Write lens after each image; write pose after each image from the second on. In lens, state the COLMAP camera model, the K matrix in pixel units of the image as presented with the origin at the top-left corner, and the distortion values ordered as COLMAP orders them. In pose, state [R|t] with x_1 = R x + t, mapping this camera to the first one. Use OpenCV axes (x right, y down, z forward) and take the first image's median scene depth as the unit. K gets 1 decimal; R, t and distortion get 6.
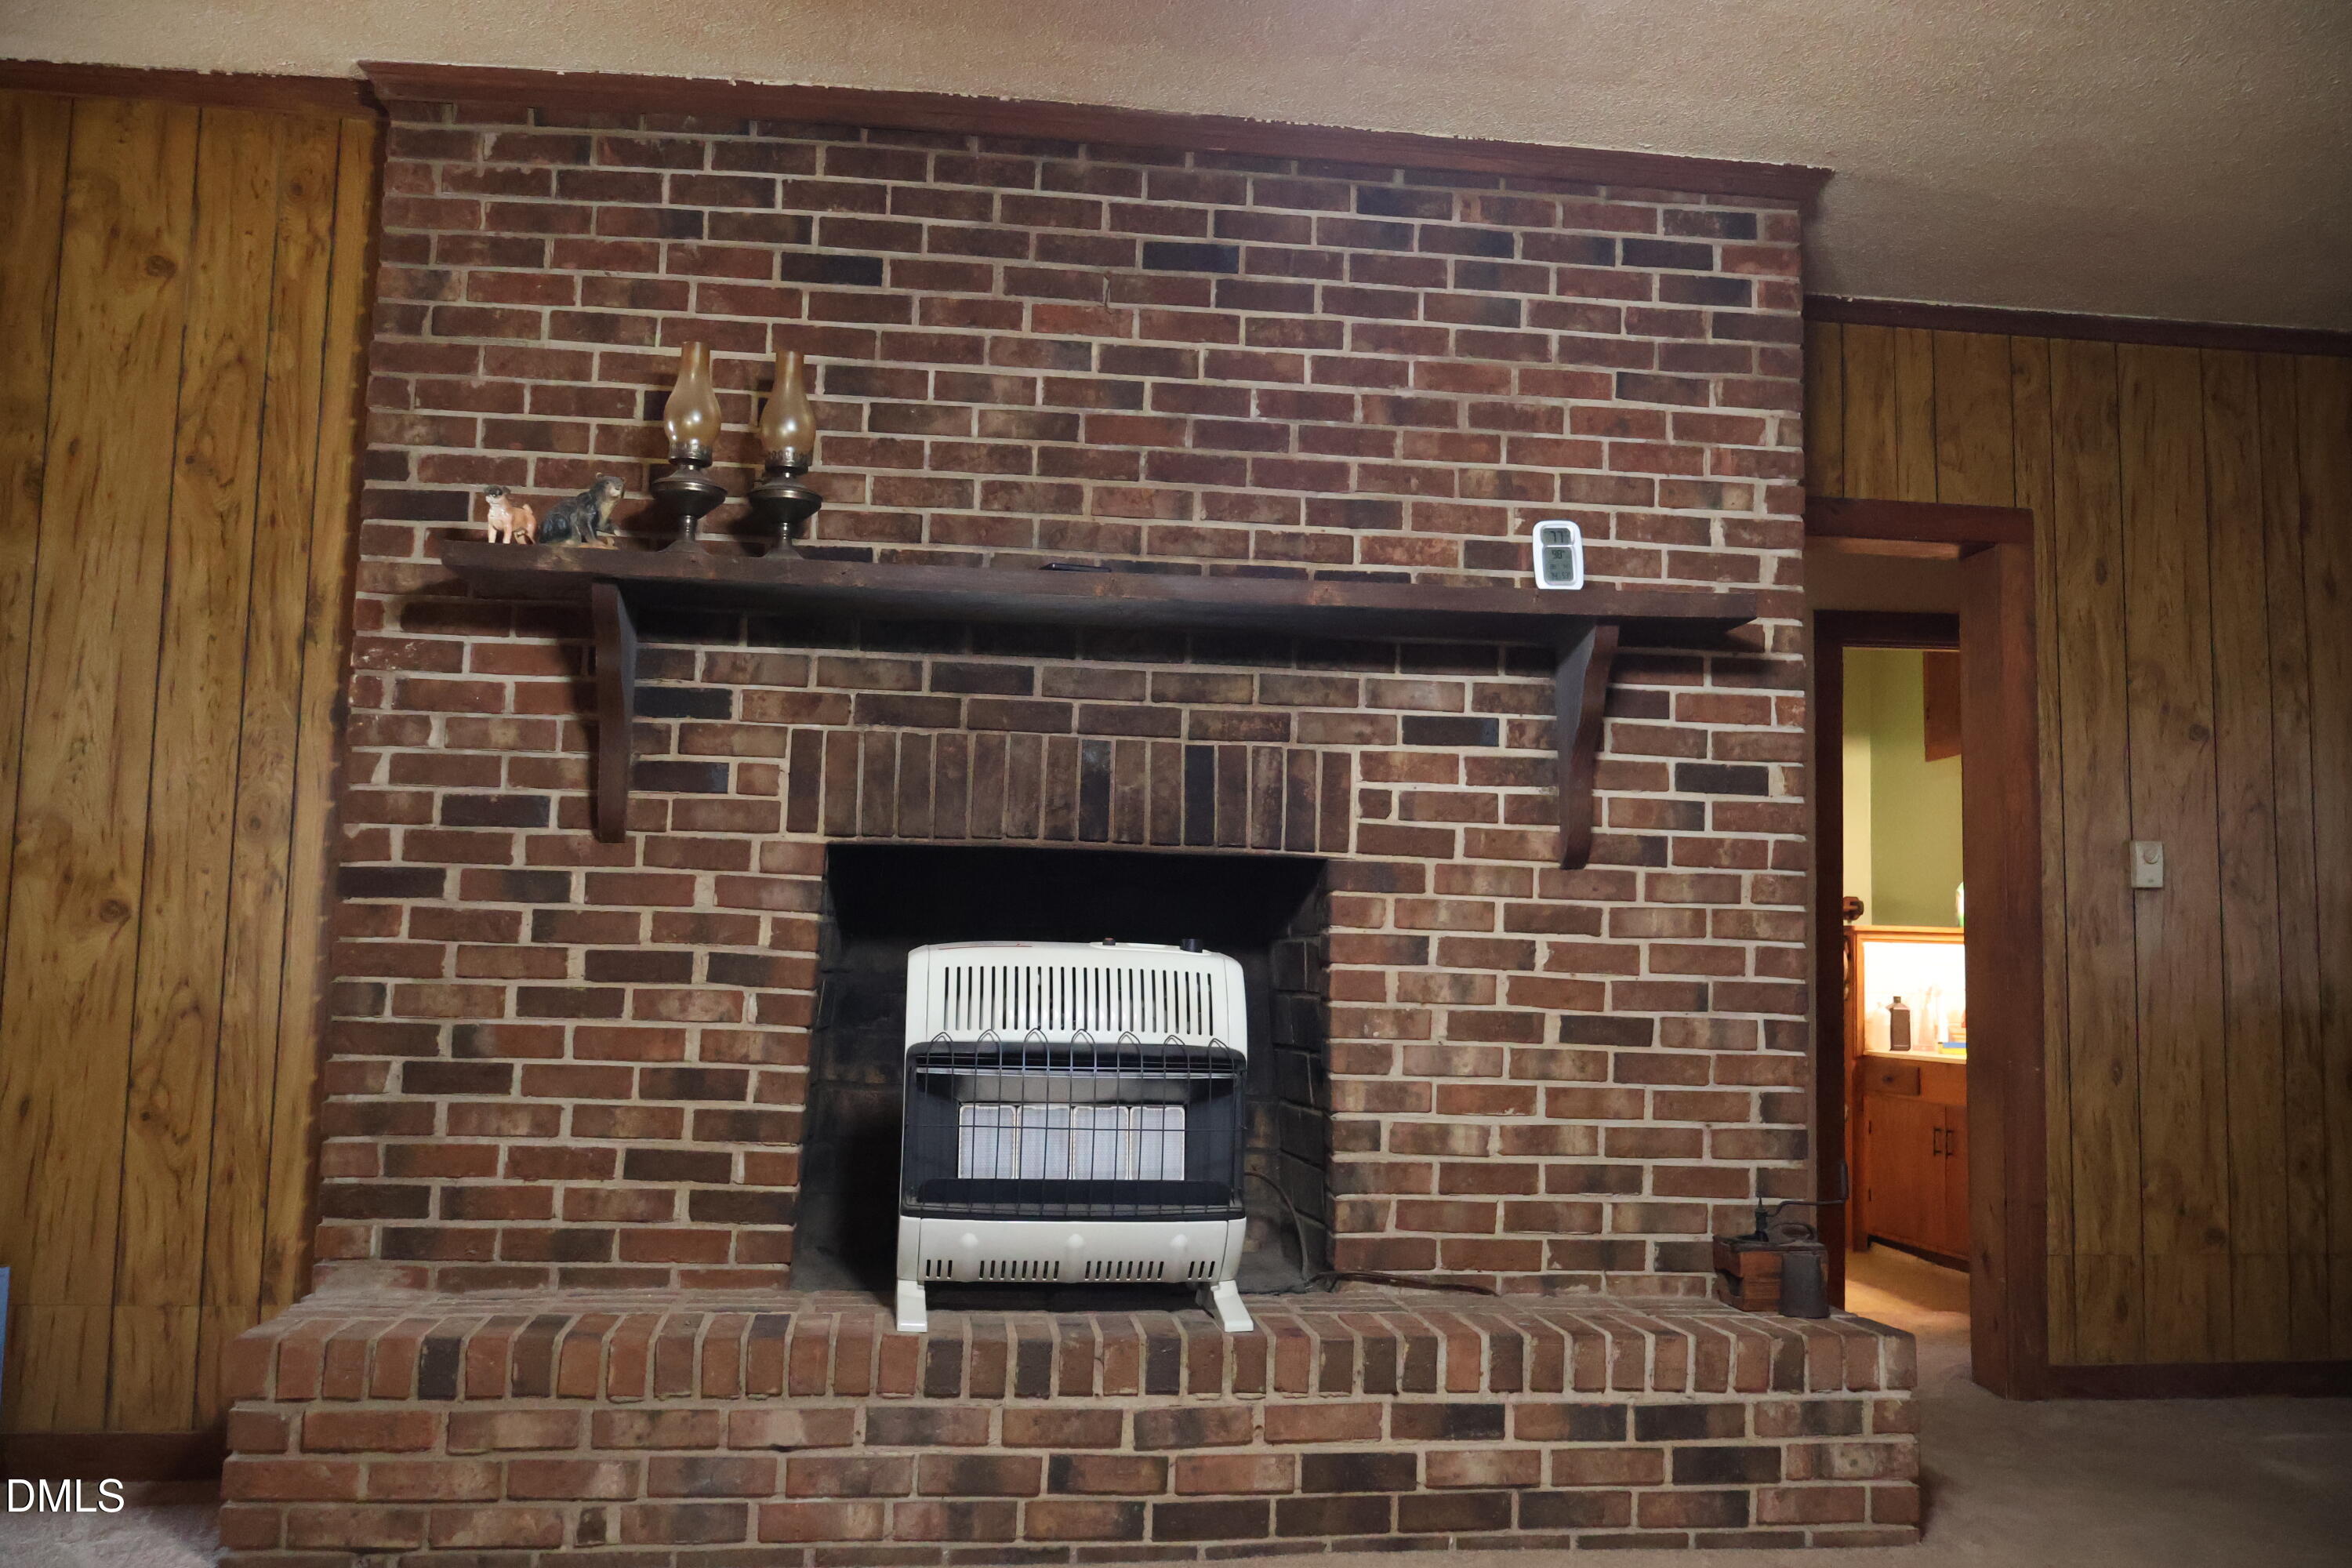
lens RADIAL K [[1985.5, 0, 1176.0], [0, 1985.5, 784.0], [0, 0, 1]] dist [-0.001763, 0.008109]
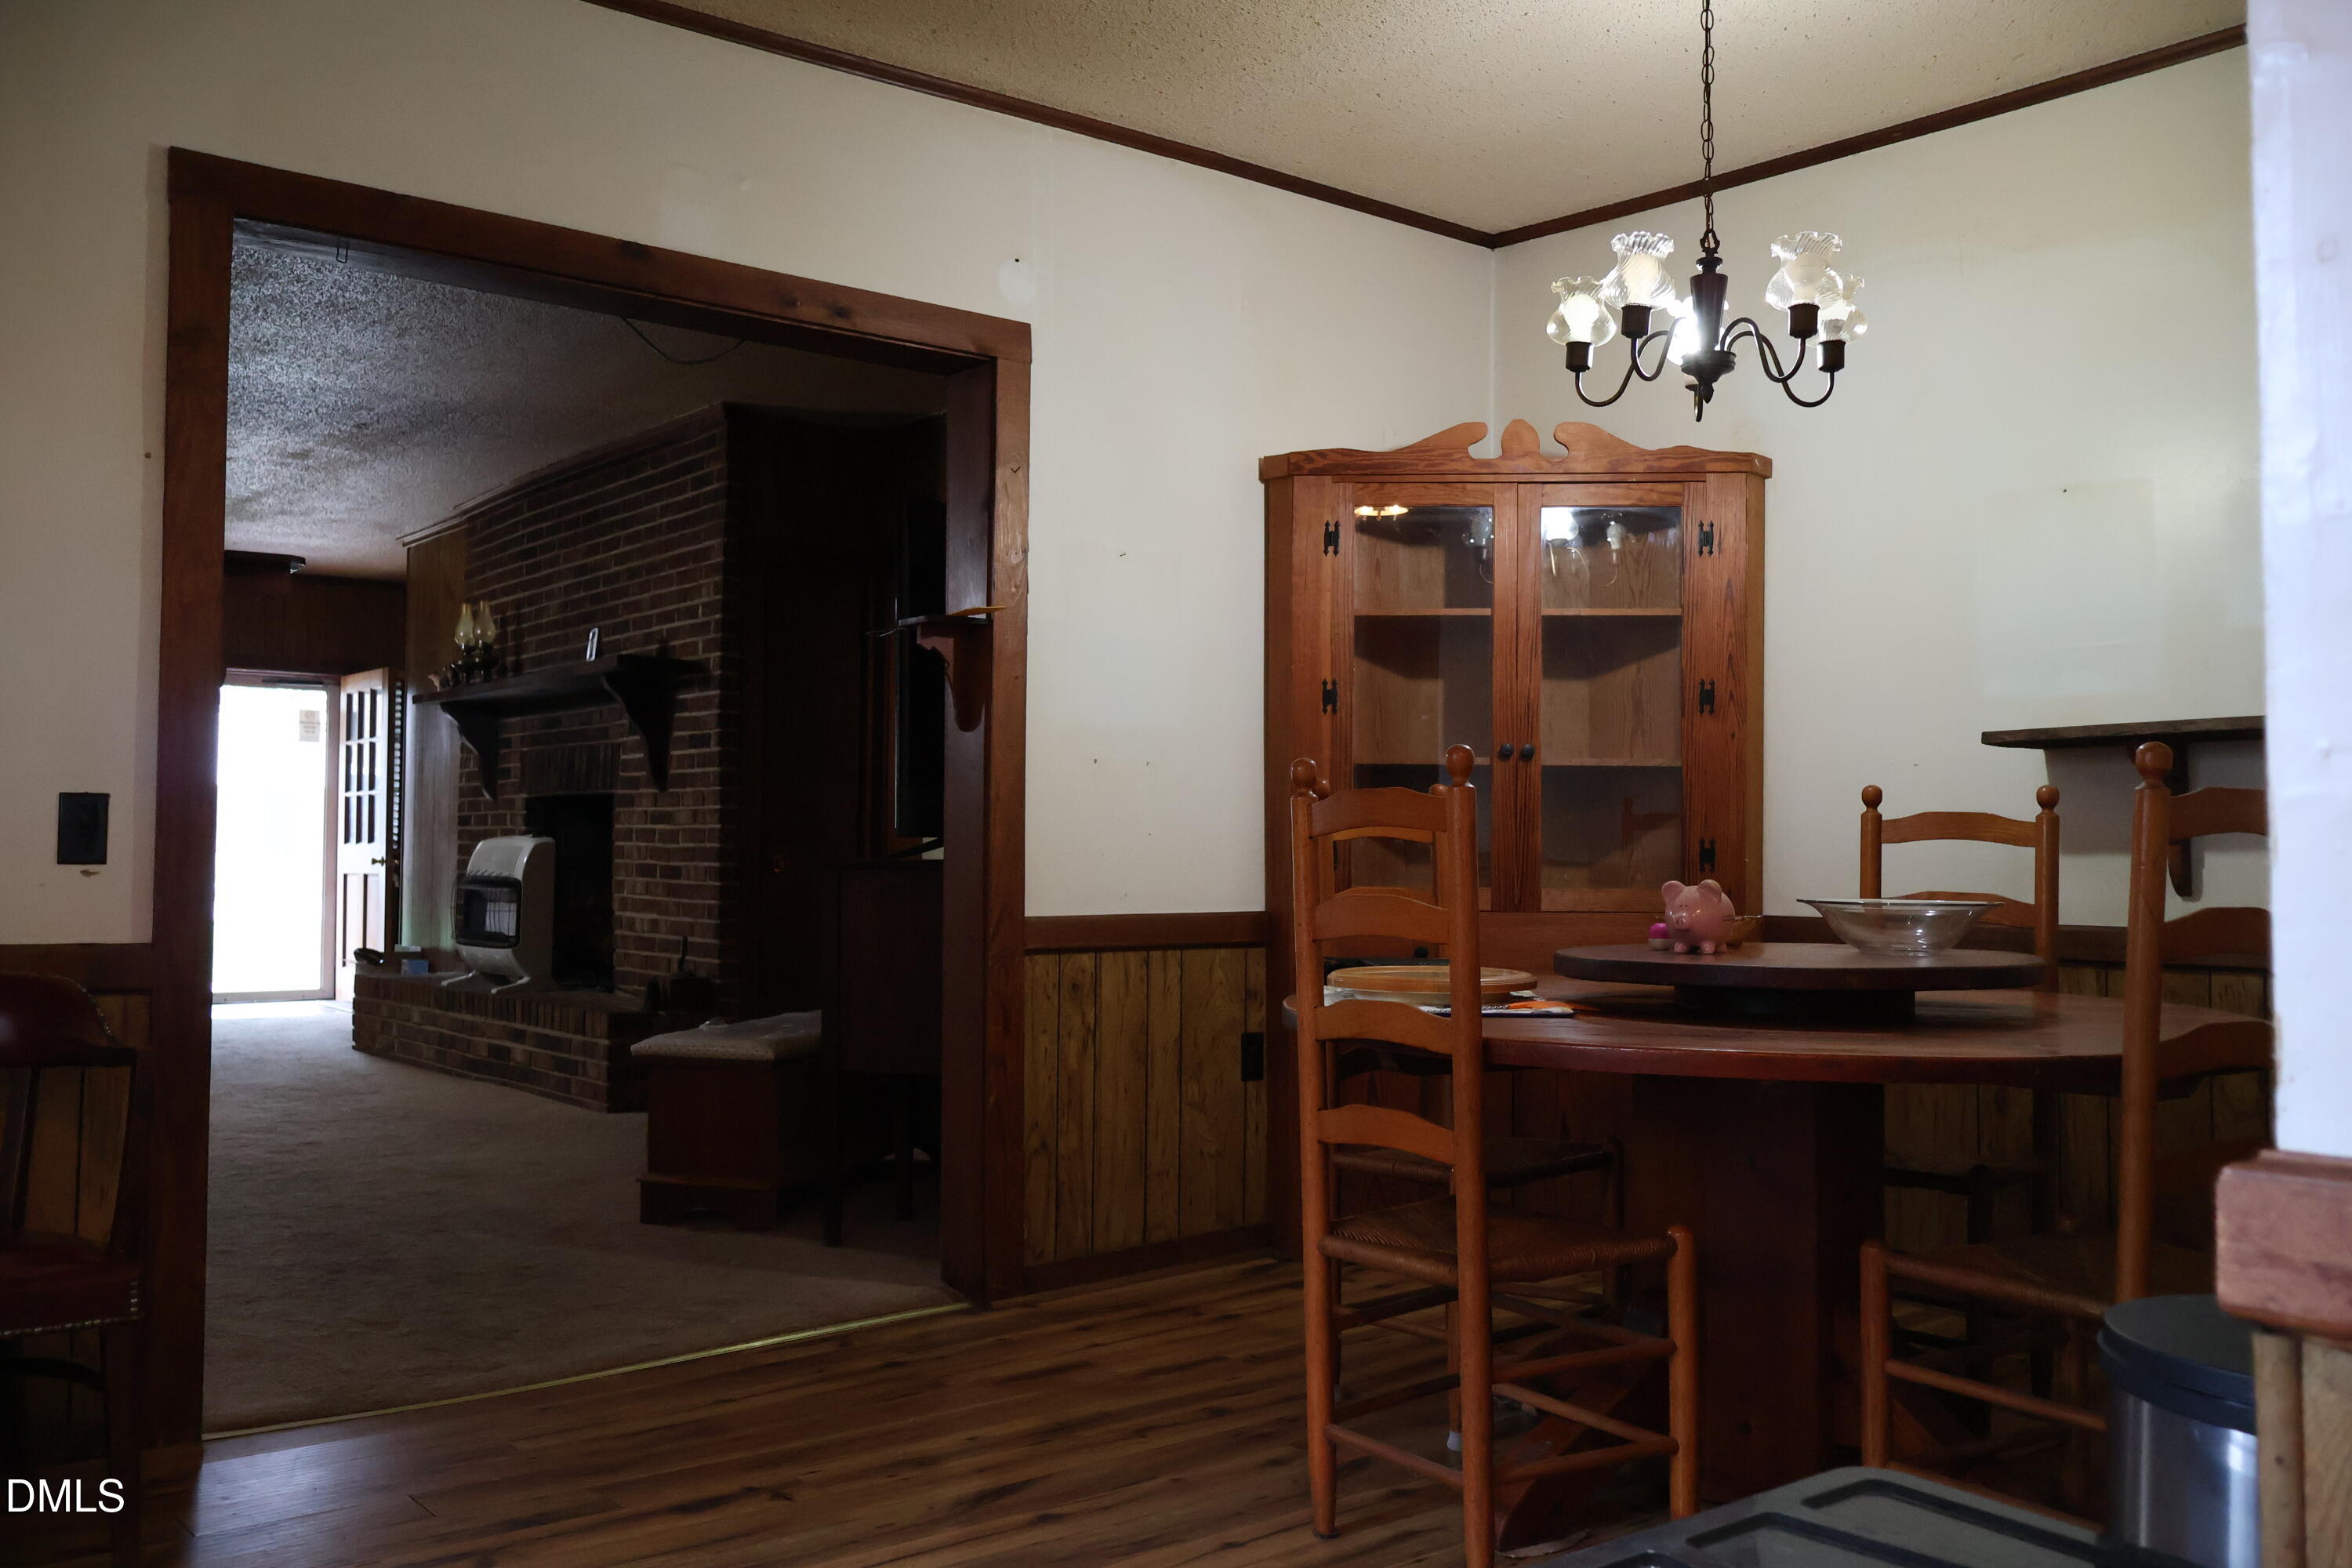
lens RADIAL K [[1985.5, 0, 1176.0], [0, 1985.5, 784.0], [0, 0, 1]] dist [-0.001763, 0.008109]
pose [[0.530066, -0.050071, -0.846477, 2.172926], [0.088162, 0.996099, -0.003715, 0.087831], [0.843361, -0.072658, 0.532413, 0.371060]]
